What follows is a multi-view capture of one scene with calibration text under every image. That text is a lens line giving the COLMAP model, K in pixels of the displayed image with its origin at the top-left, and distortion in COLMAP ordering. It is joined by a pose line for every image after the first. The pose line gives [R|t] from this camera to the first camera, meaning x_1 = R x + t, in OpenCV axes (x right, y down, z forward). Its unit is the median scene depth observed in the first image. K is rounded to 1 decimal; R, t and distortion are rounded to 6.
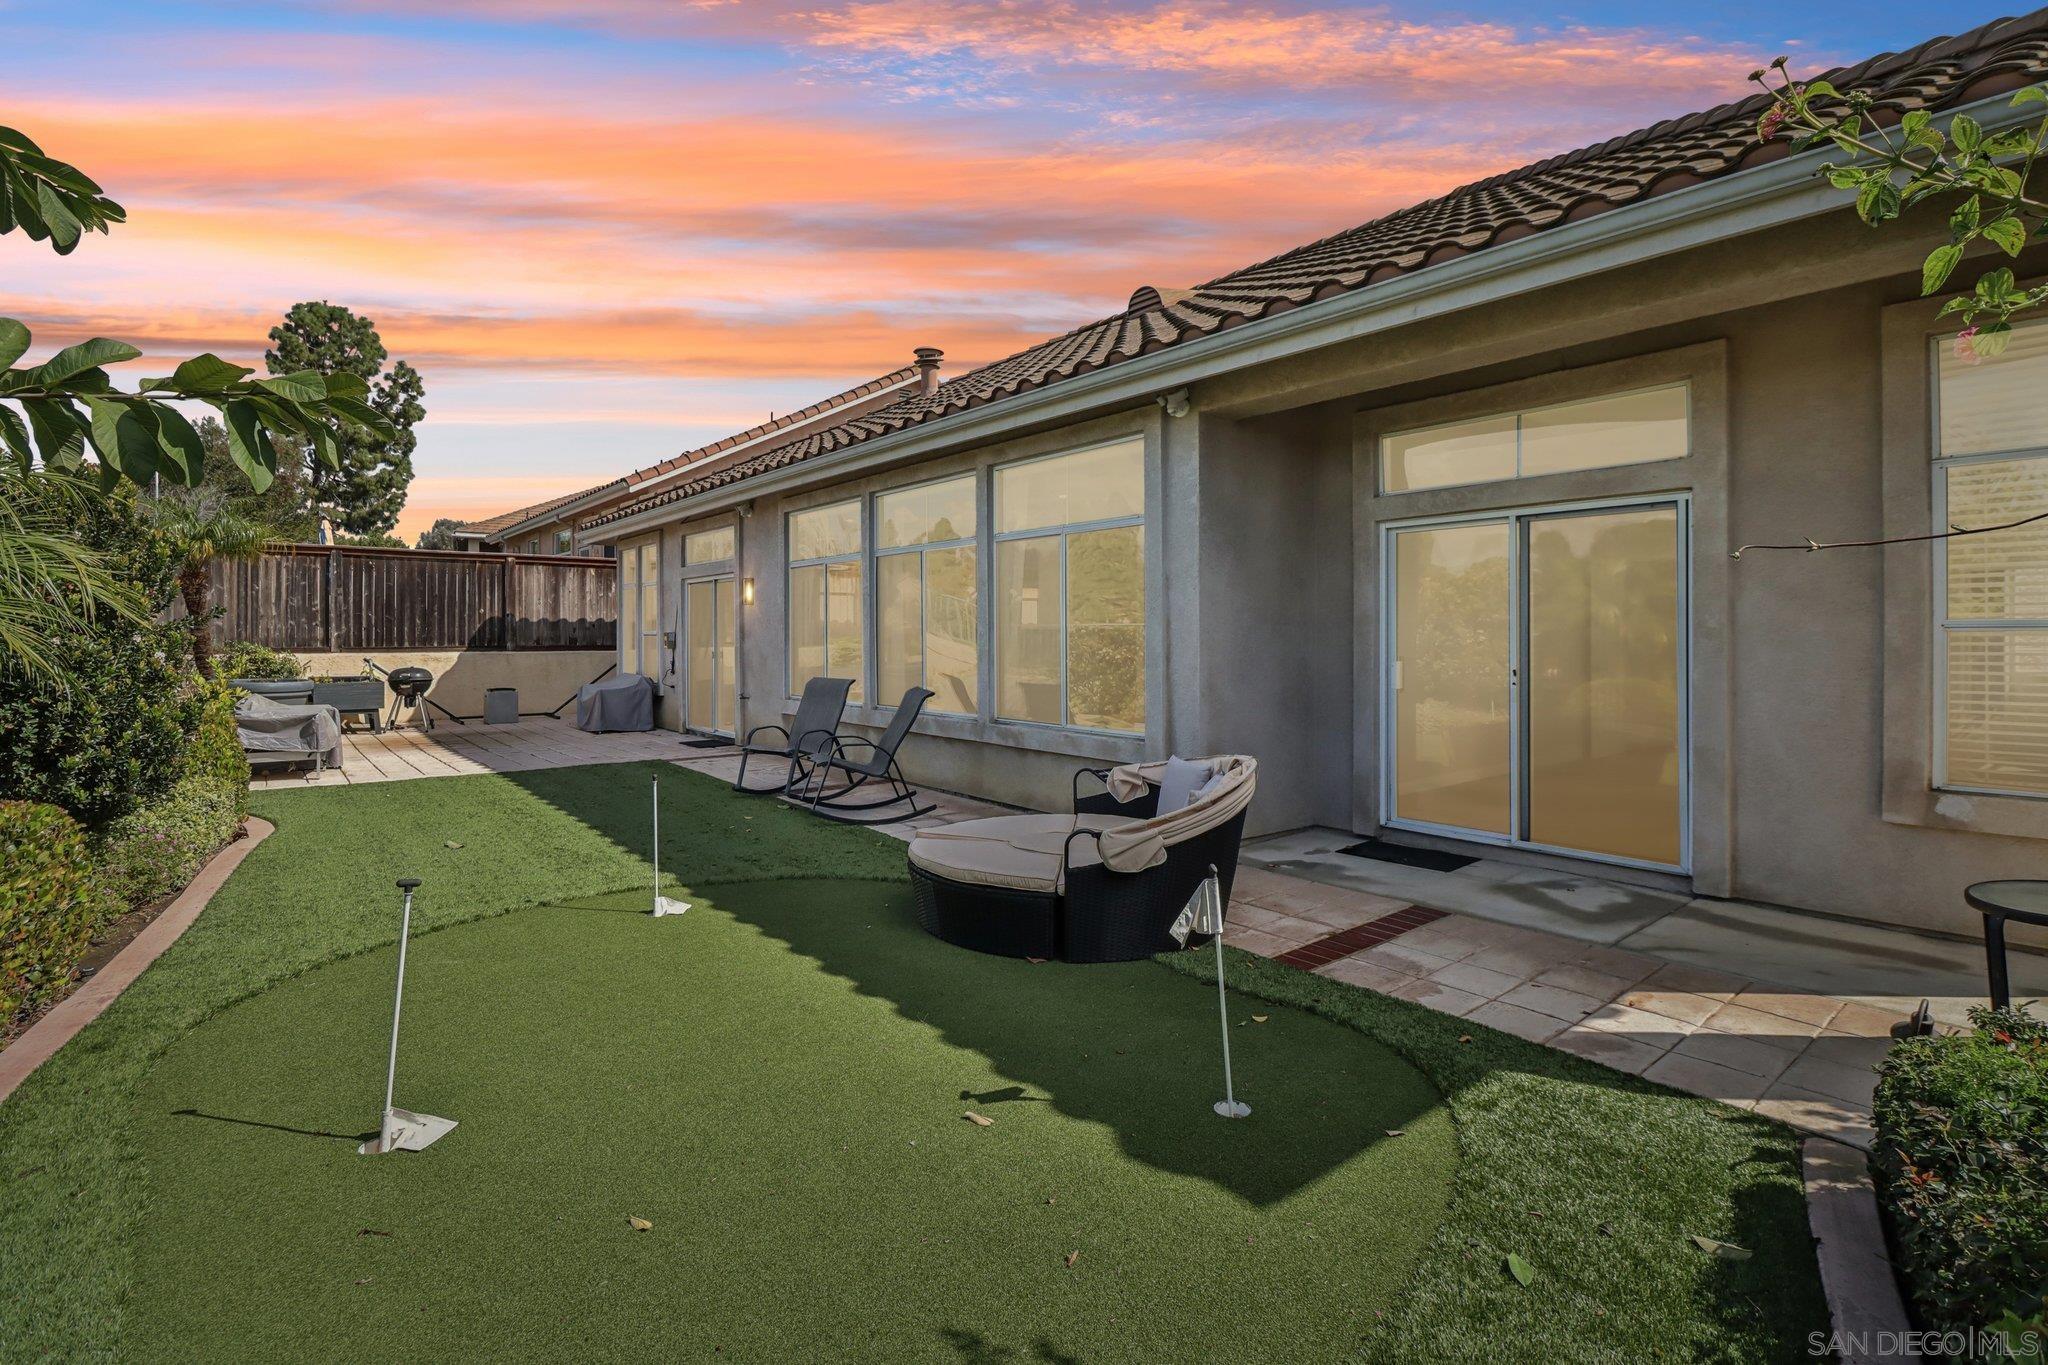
lens RADIAL K [[956.3, 0, 1037.0], [0, 956.3, 643.3], [0, 0, 1]] dist [0.003379, -0.016627]
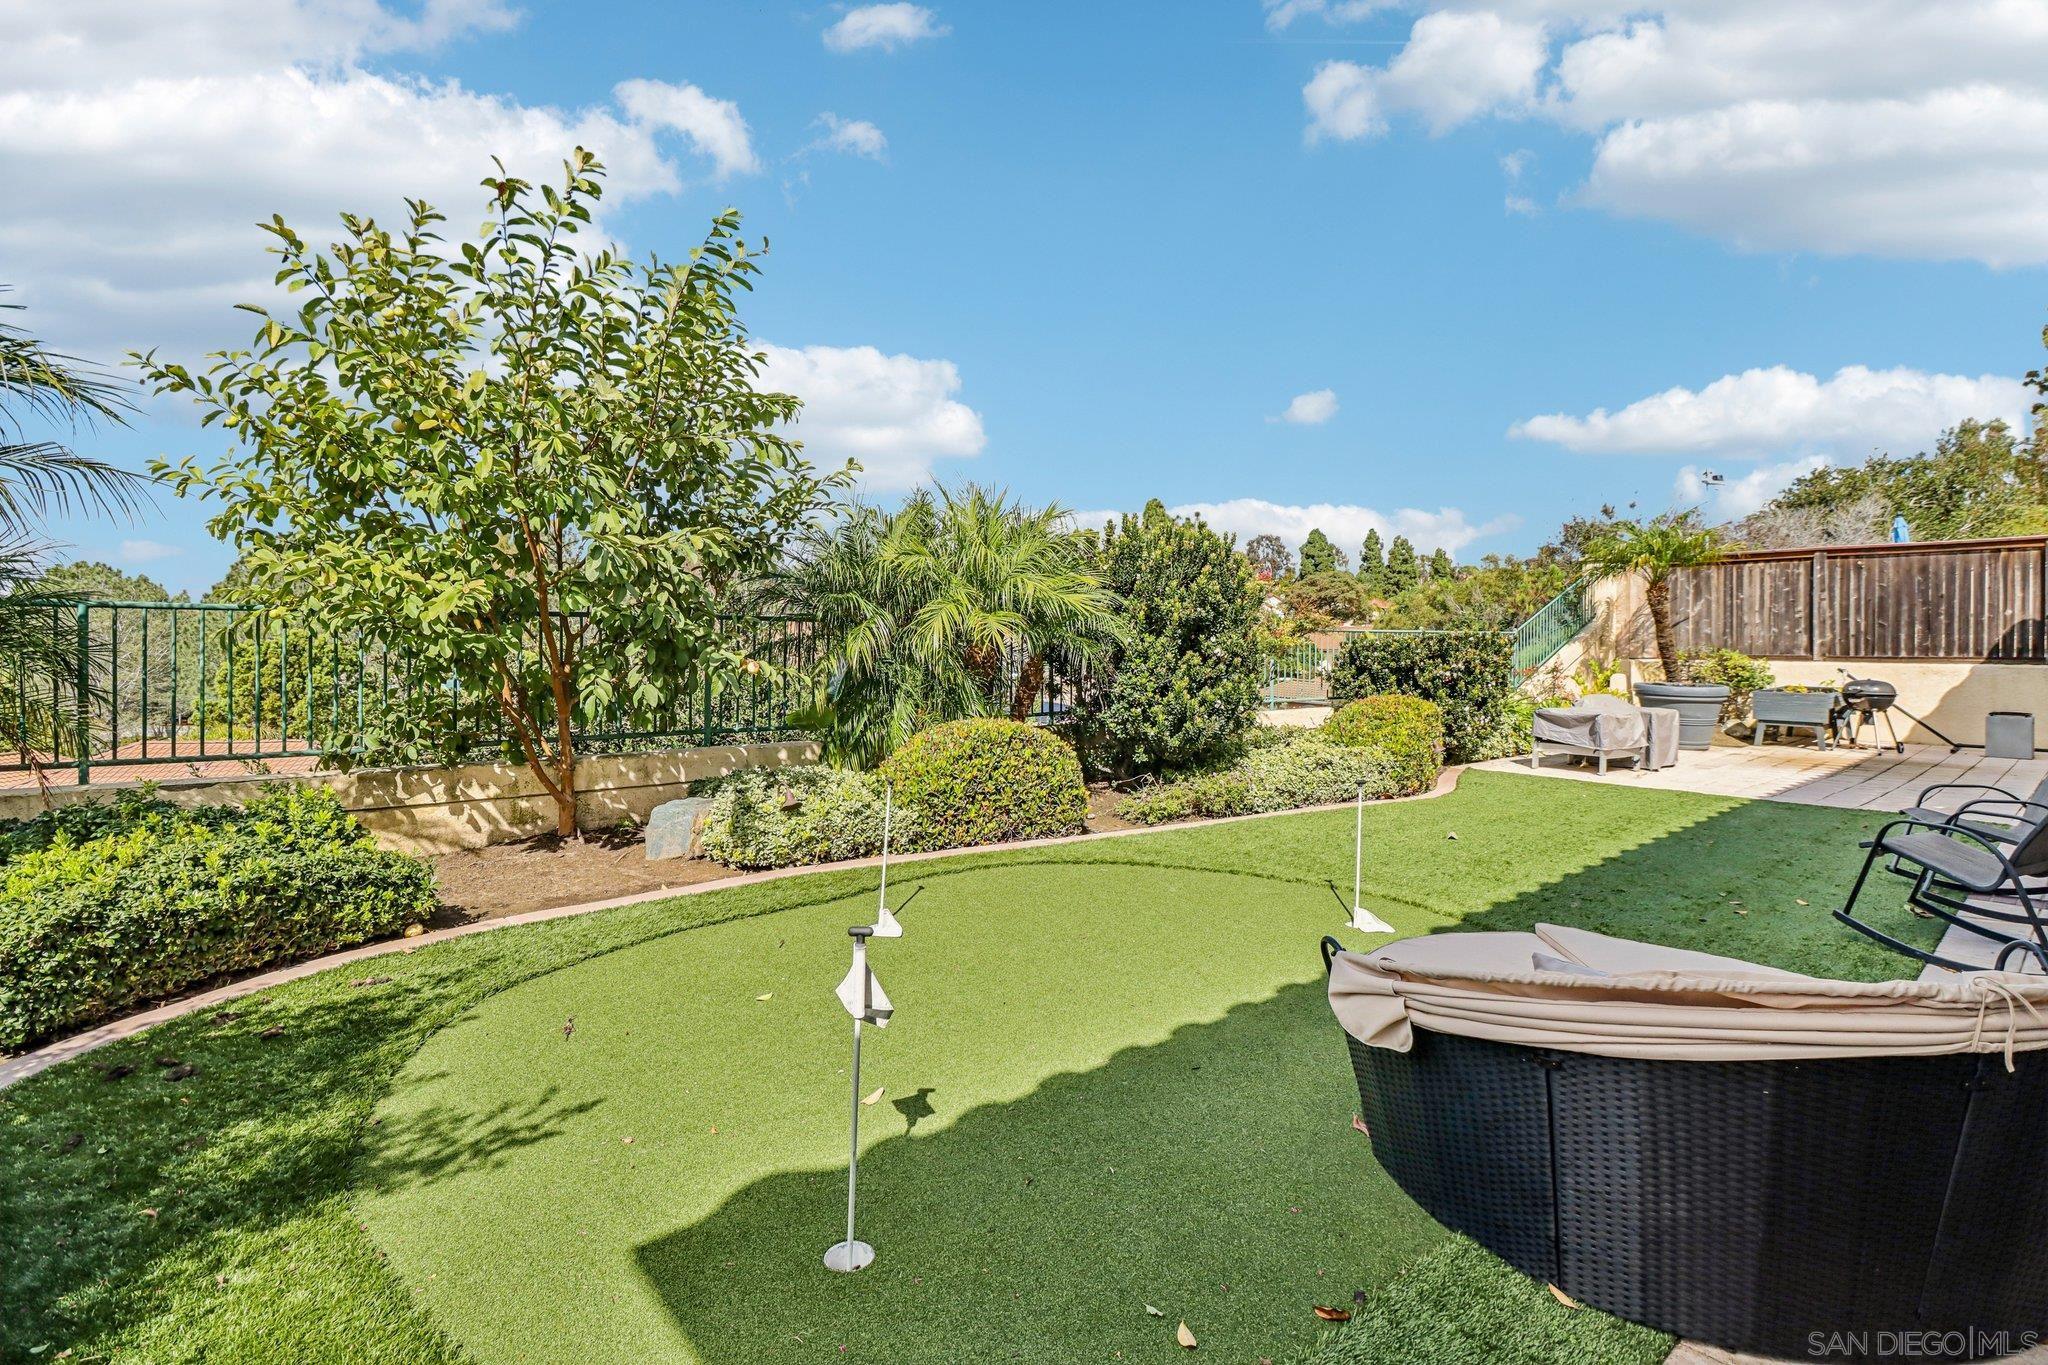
lens RADIAL K [[956.3, 0, 1037.0], [0, 956.3, 643.3], [0, 0, 1]] dist [0.003379, -0.016627]
pose [[0.026832, 0.004566, -0.999630, 0.176777], [-0.016423, 0.999857, 0.004126, 0.000696], [0.999505, 0.016306, 0.026904, 0.208378]]
